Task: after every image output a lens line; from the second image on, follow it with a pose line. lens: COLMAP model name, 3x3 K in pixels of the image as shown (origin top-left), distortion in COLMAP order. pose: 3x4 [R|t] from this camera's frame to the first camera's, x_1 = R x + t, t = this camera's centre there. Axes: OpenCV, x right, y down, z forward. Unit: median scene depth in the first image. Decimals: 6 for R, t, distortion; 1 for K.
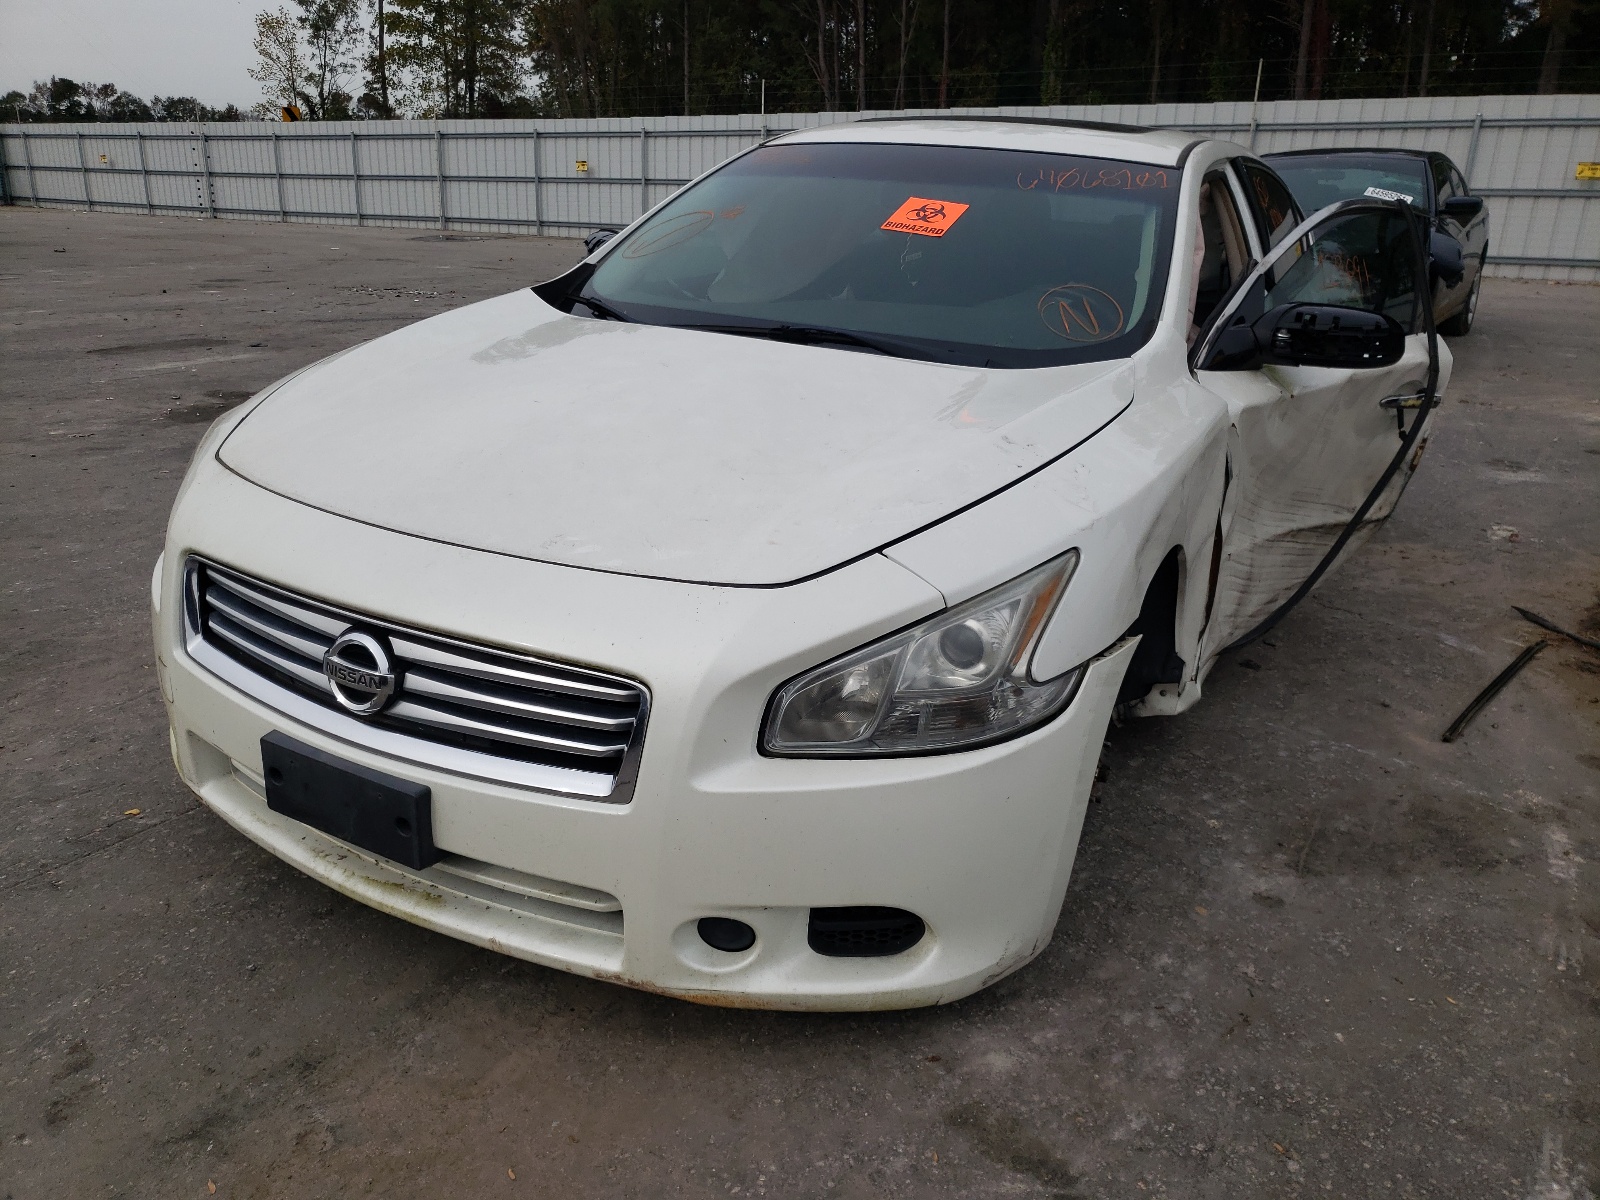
lens RADIAL K [[1217.9, 0, 800.0], [0, 1217.9, 600.0], [0, 0, 1]] dist [-0.036857, 0.079069]
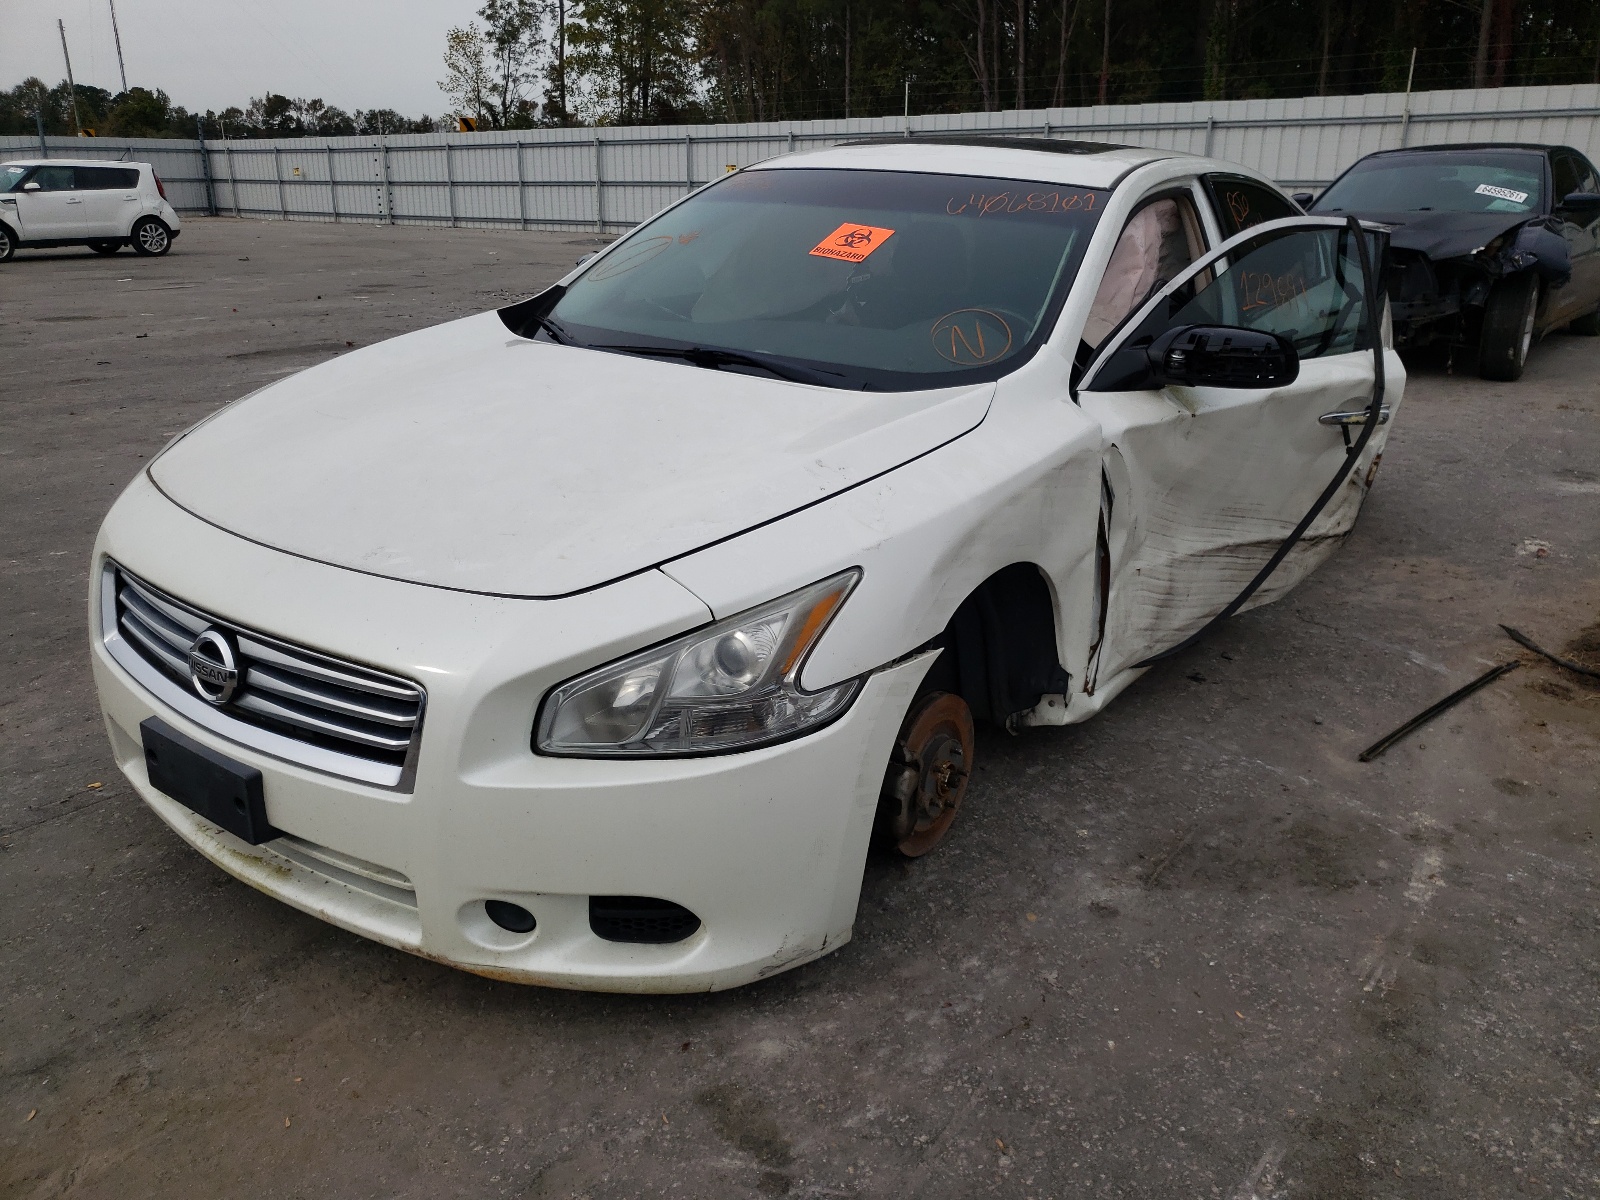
lens RADIAL K [[1203.2, 0, 800.3], [0, 1203.2, 577.1], [0, 0, 1]] dist [-0.011799, 0.036532]
pose [[0.994428, 0.017379, -0.103976, 0.246923], [-0.019074, 0.999701, -0.015329, -0.014516], [0.103678, 0.017227, 0.994462, -0.044964]]
